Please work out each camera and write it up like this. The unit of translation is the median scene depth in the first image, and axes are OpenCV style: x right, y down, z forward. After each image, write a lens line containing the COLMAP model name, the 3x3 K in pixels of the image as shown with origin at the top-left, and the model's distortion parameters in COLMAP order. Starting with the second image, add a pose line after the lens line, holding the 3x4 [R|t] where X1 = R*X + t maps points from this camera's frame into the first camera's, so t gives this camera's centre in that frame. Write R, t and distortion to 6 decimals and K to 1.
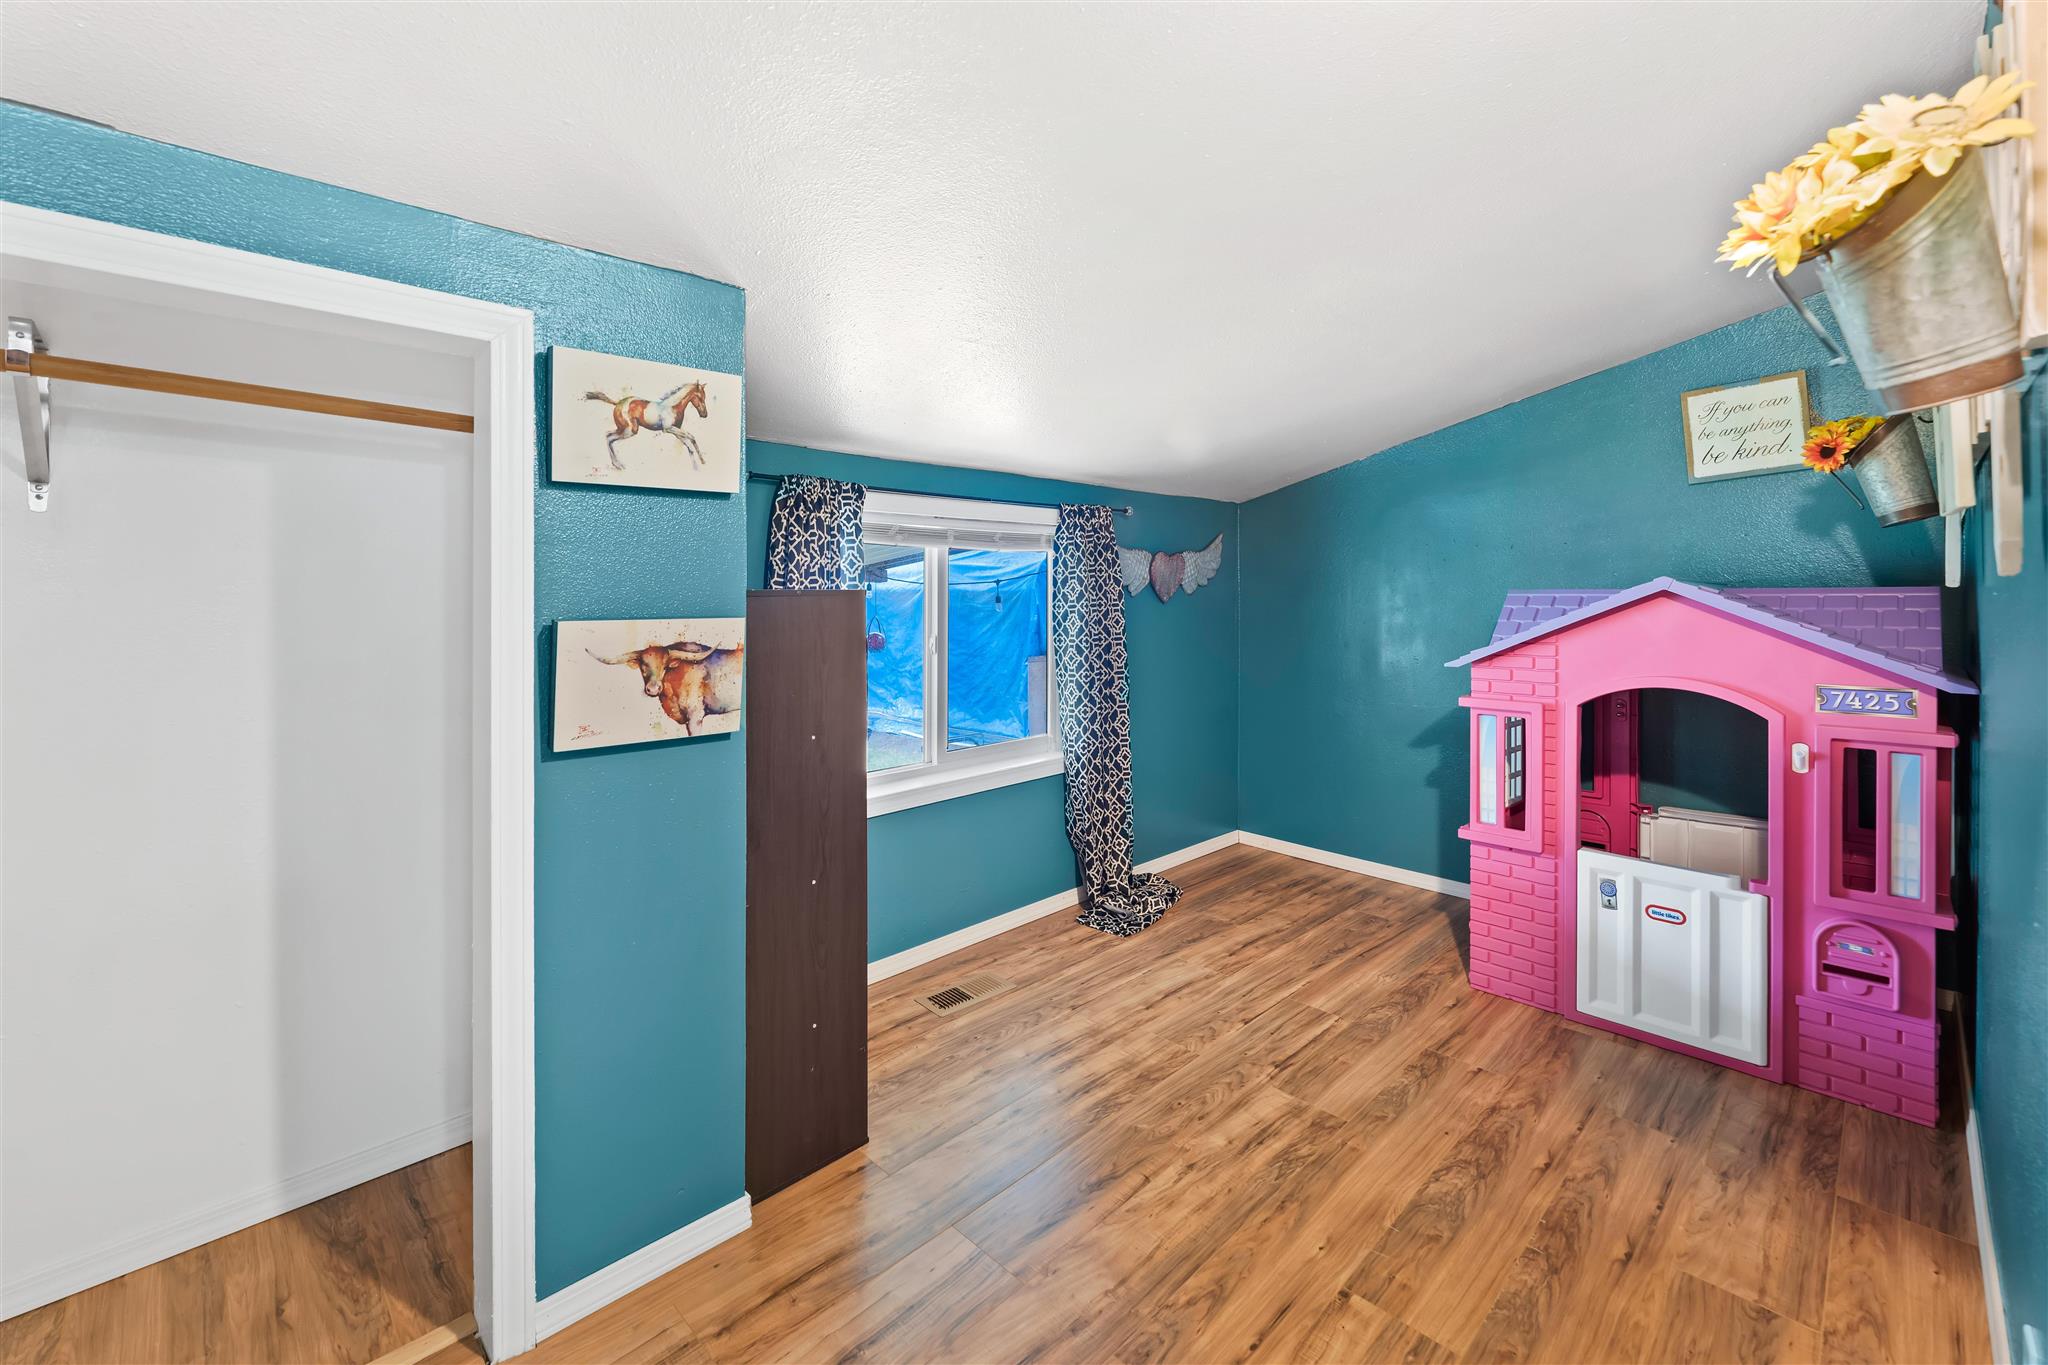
lens RADIAL K [[843.0, 0, 1016.2], [0, 843.0, 604.4], [0, 0, 1]] dist [0.000437, -0.000037]
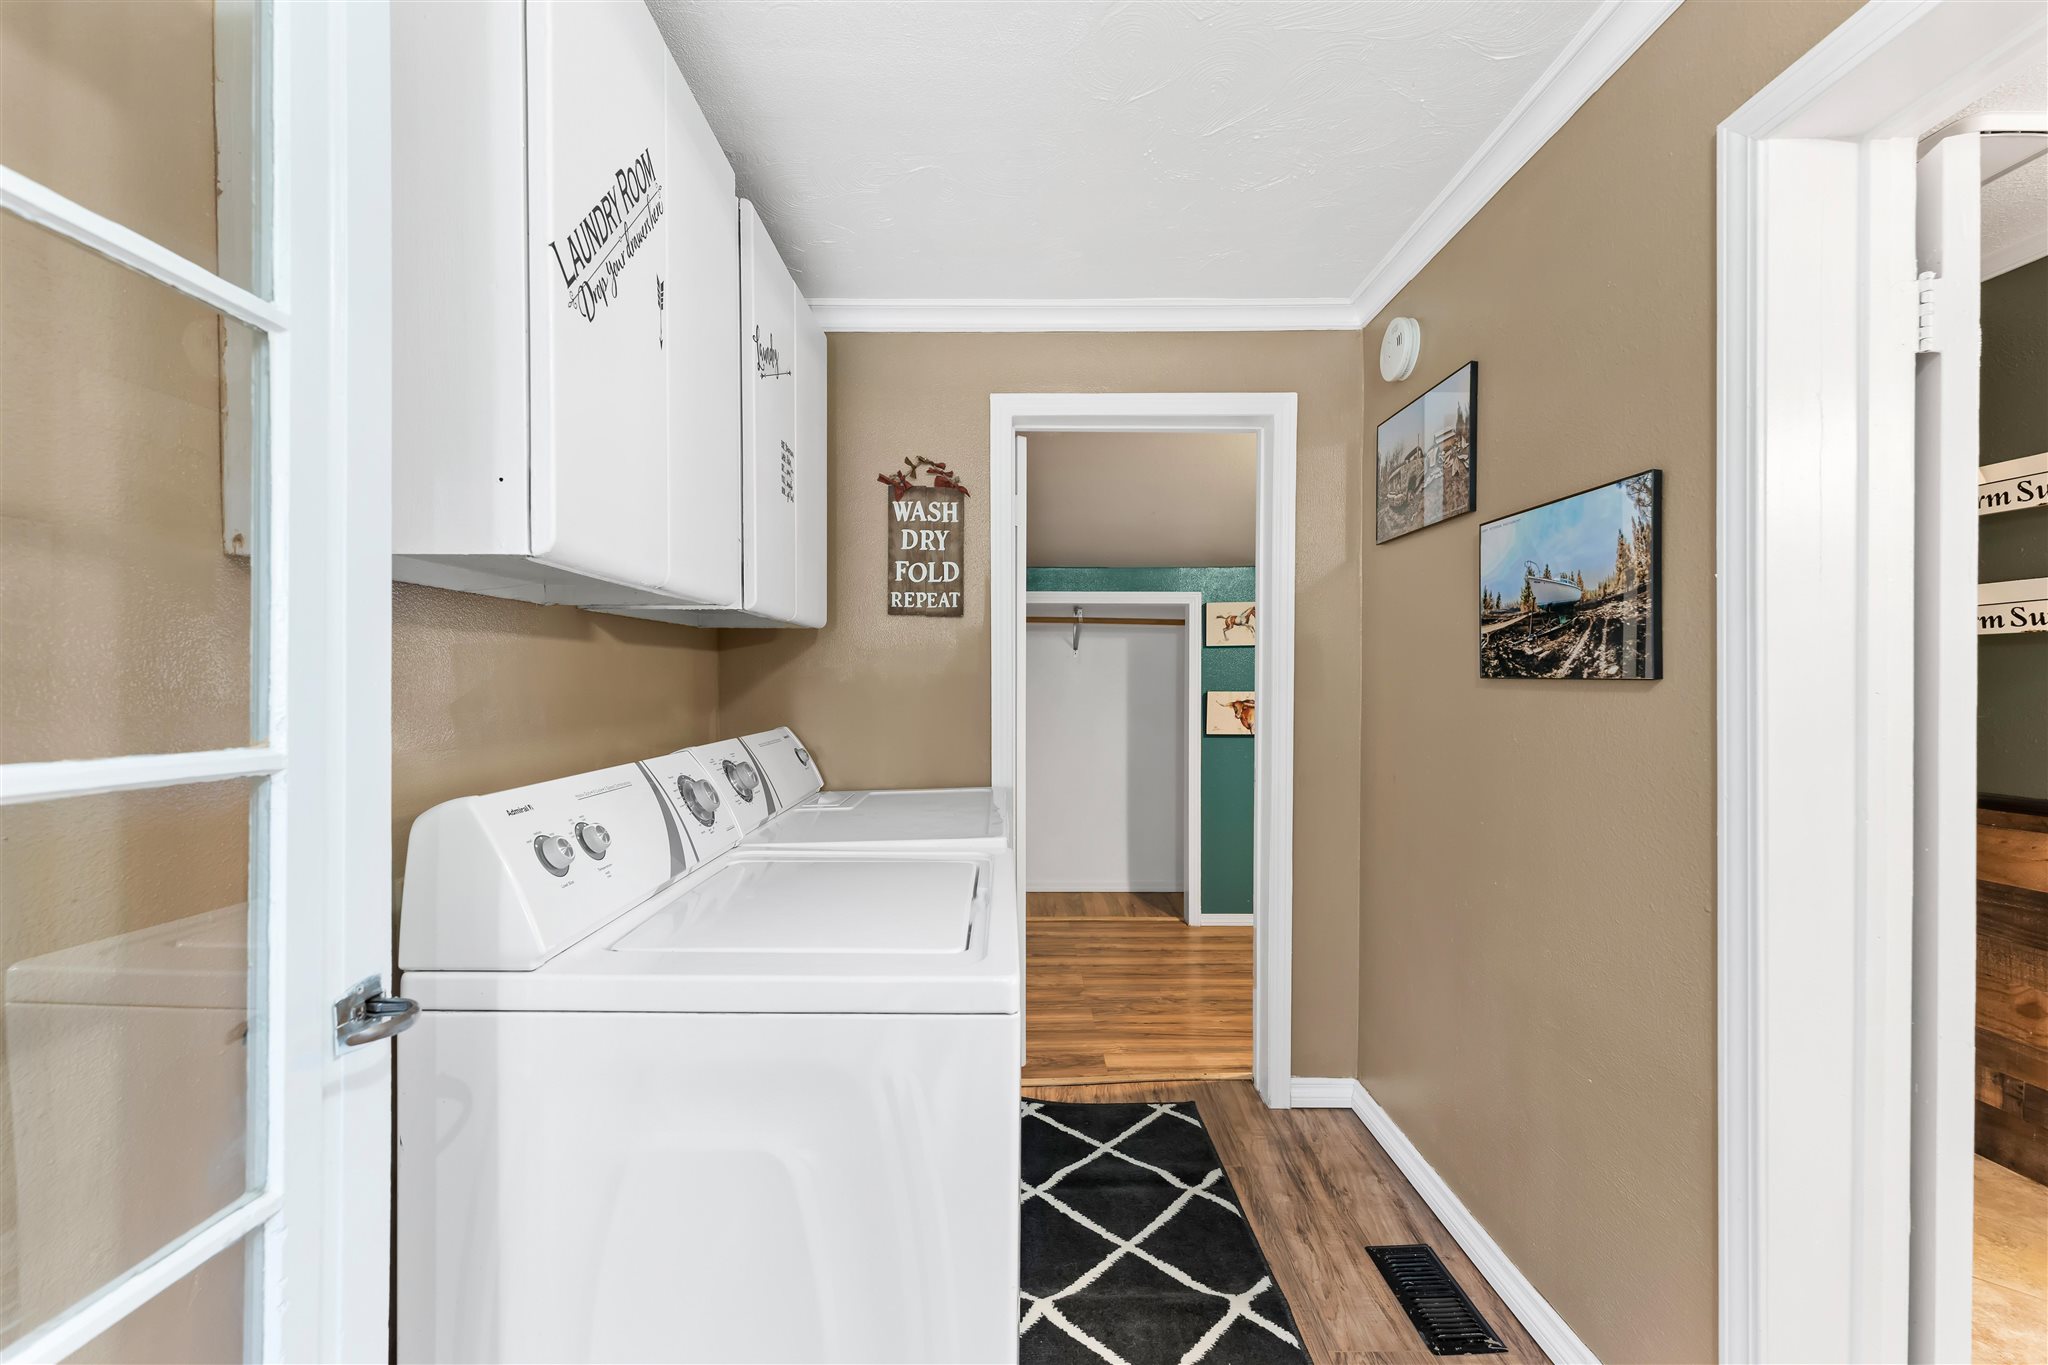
lens RADIAL K [[820.6, 0, 1024.0], [0, 820.6, 682.5], [0, 0, 1]] dist [0.001494, 0.000231]
pose [[0.733455, -0.005000, -0.679719, 0.948914], [0.002258, 0.999985, -0.004920, -0.002194], [0.679734, 0.002074, 0.733456, -1.570906]]
